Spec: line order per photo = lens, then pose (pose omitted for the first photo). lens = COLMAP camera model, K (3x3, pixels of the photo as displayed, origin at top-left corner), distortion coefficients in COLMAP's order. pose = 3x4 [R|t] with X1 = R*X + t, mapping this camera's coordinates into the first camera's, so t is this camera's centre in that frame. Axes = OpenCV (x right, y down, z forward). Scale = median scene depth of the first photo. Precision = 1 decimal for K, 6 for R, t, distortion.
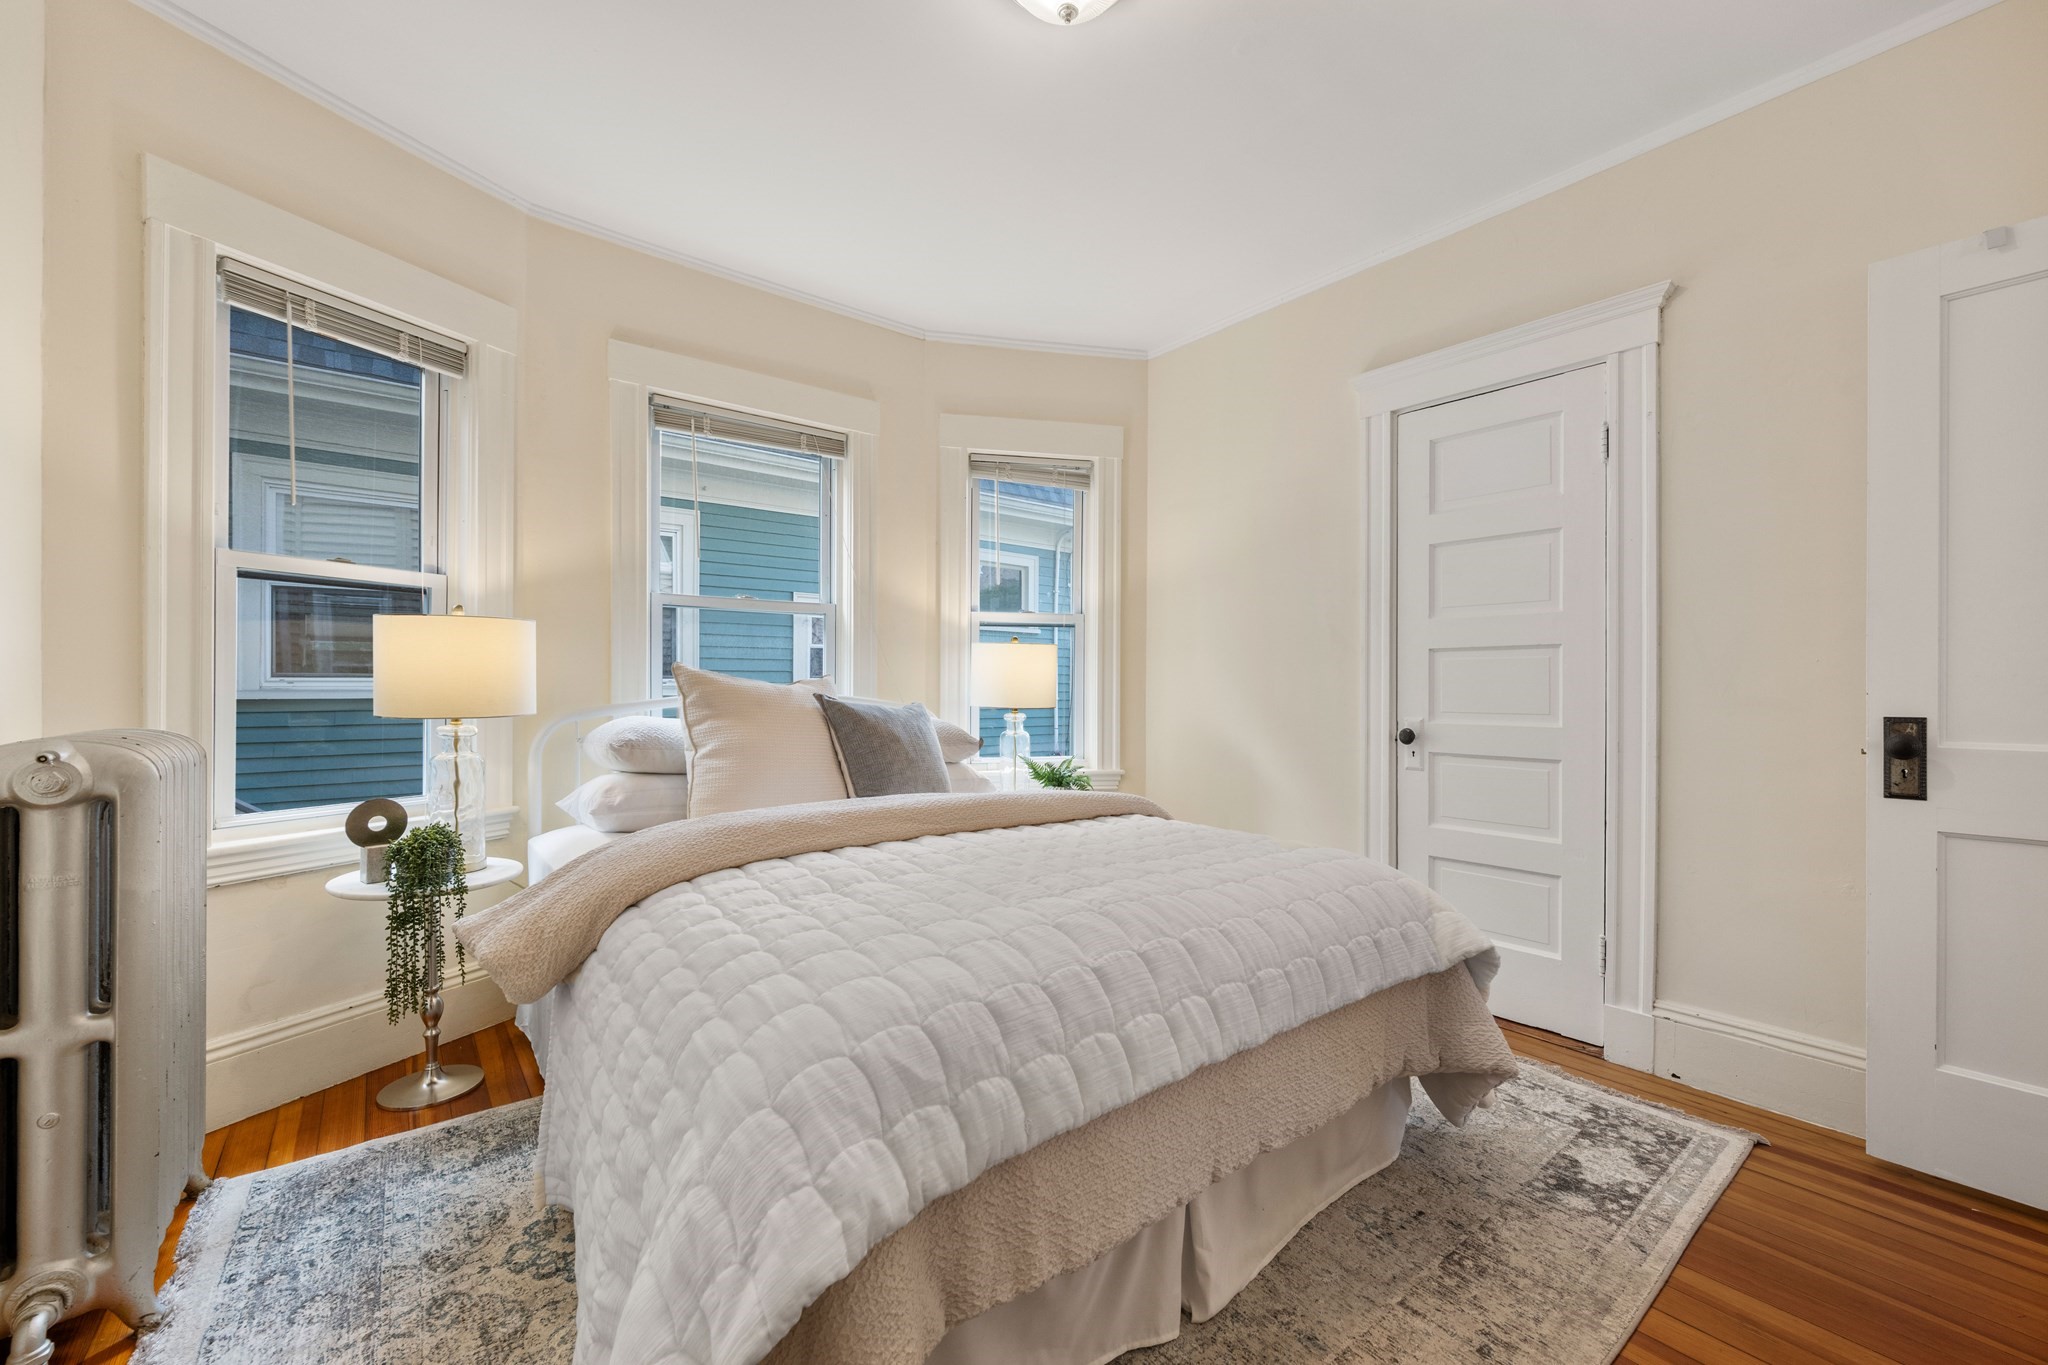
lens RADIAL K [[823.3, 0, 1028.1], [0, 823.3, 688.3], [0, 0, 1]] dist [0.000930, 0.000224]
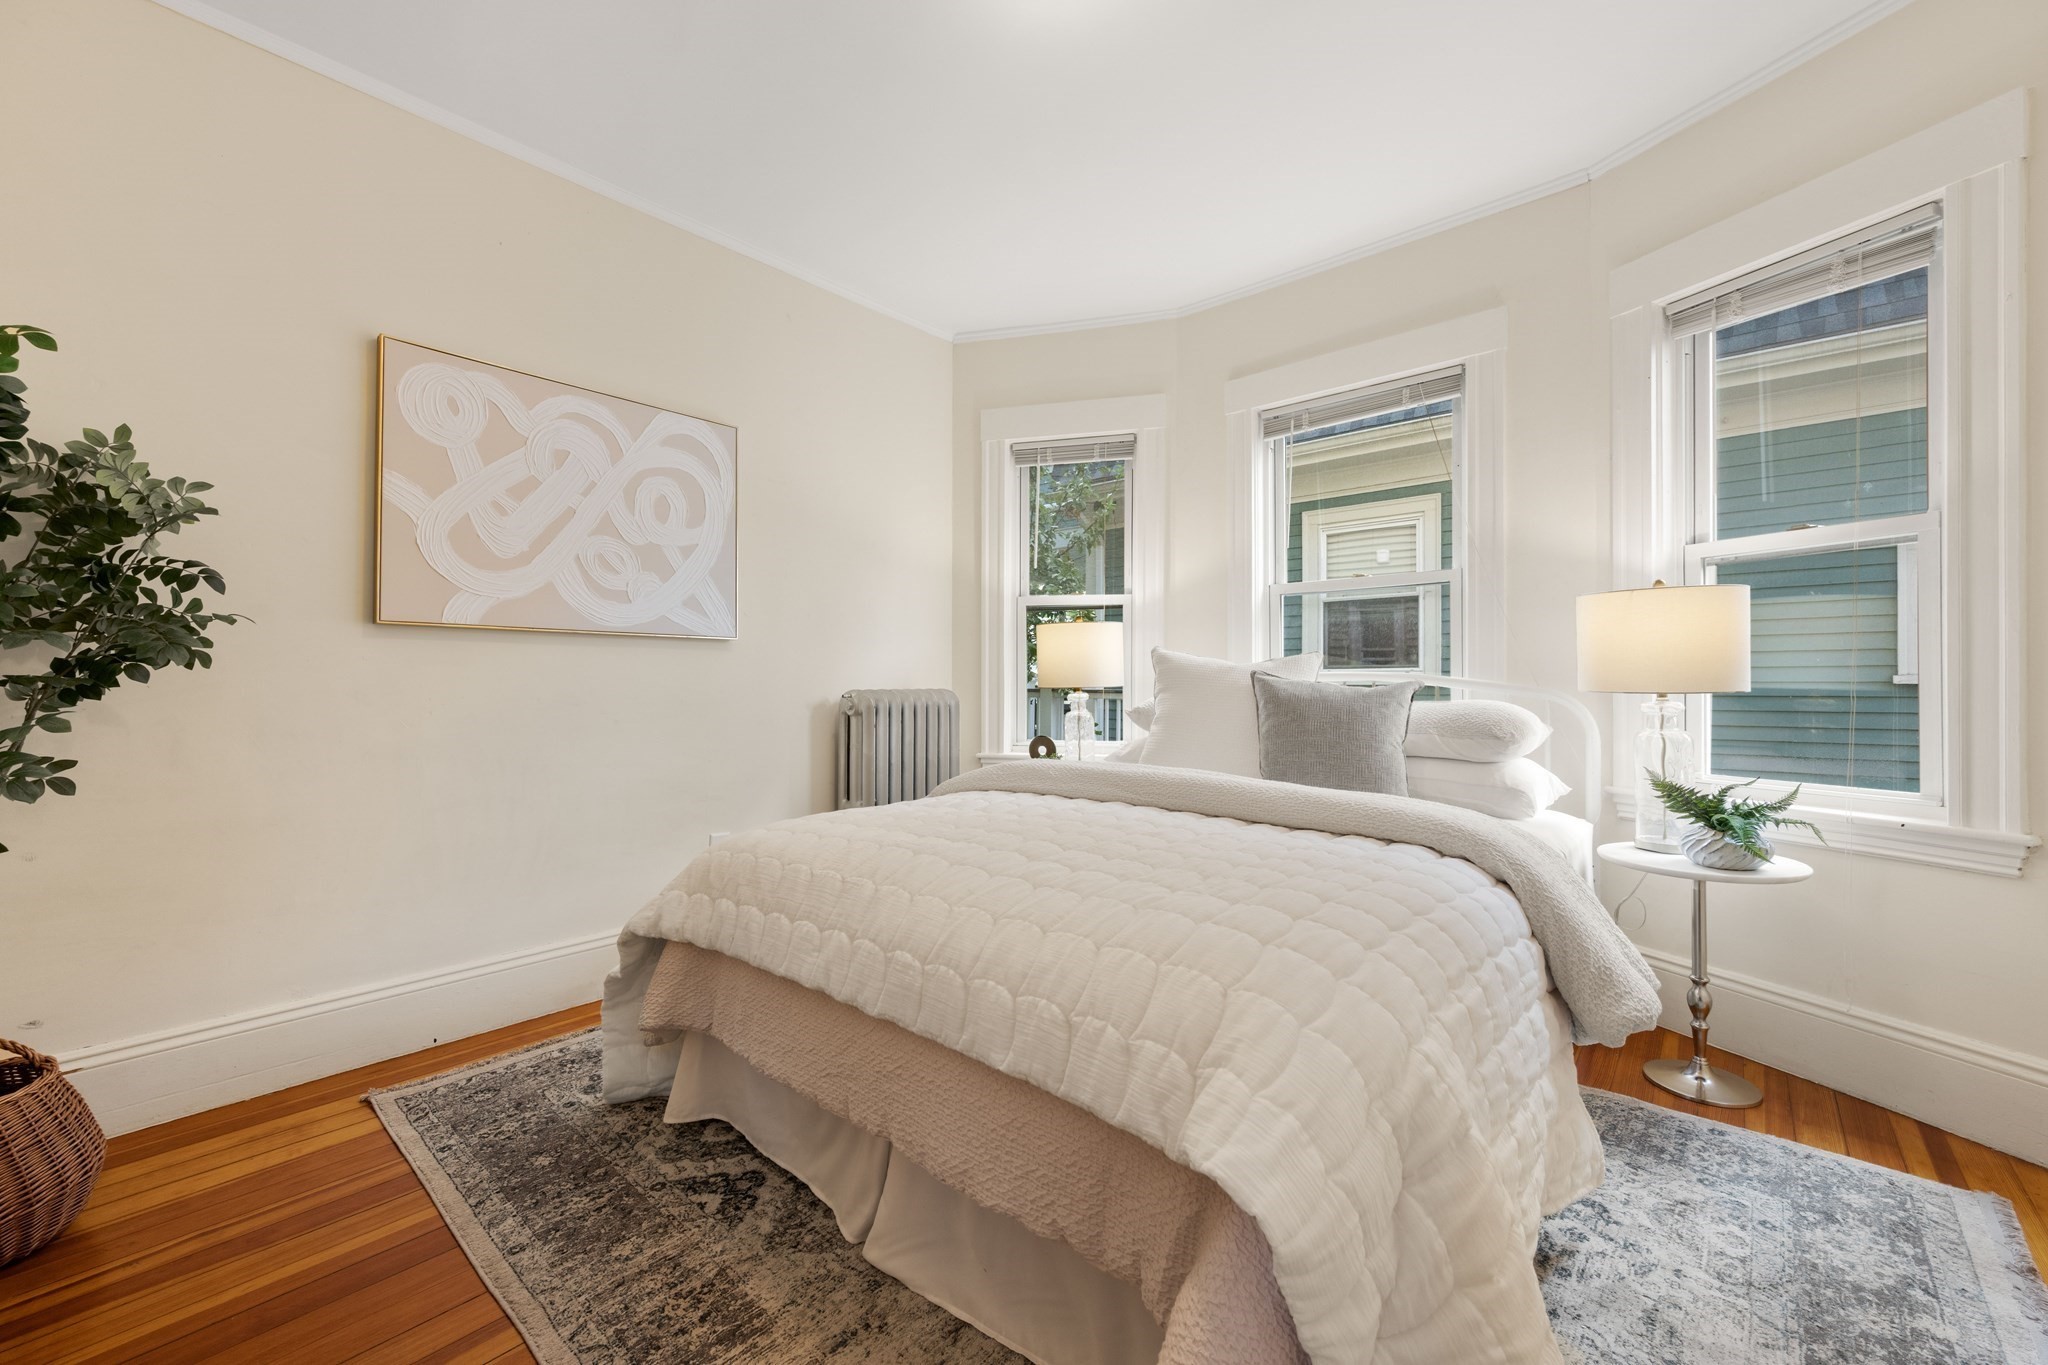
lens RADIAL K [[823.3, 0, 1018.5], [0, 823.3, 675.4], [0, 0, 1]] dist [0.000930, 0.000224]
pose [[0.172337, -0.001034, -0.985038, 0.720957], [0.012398, 0.999923, 0.001119, 0.004410], [0.984960, -0.012405, 0.172336, 0.548126]]
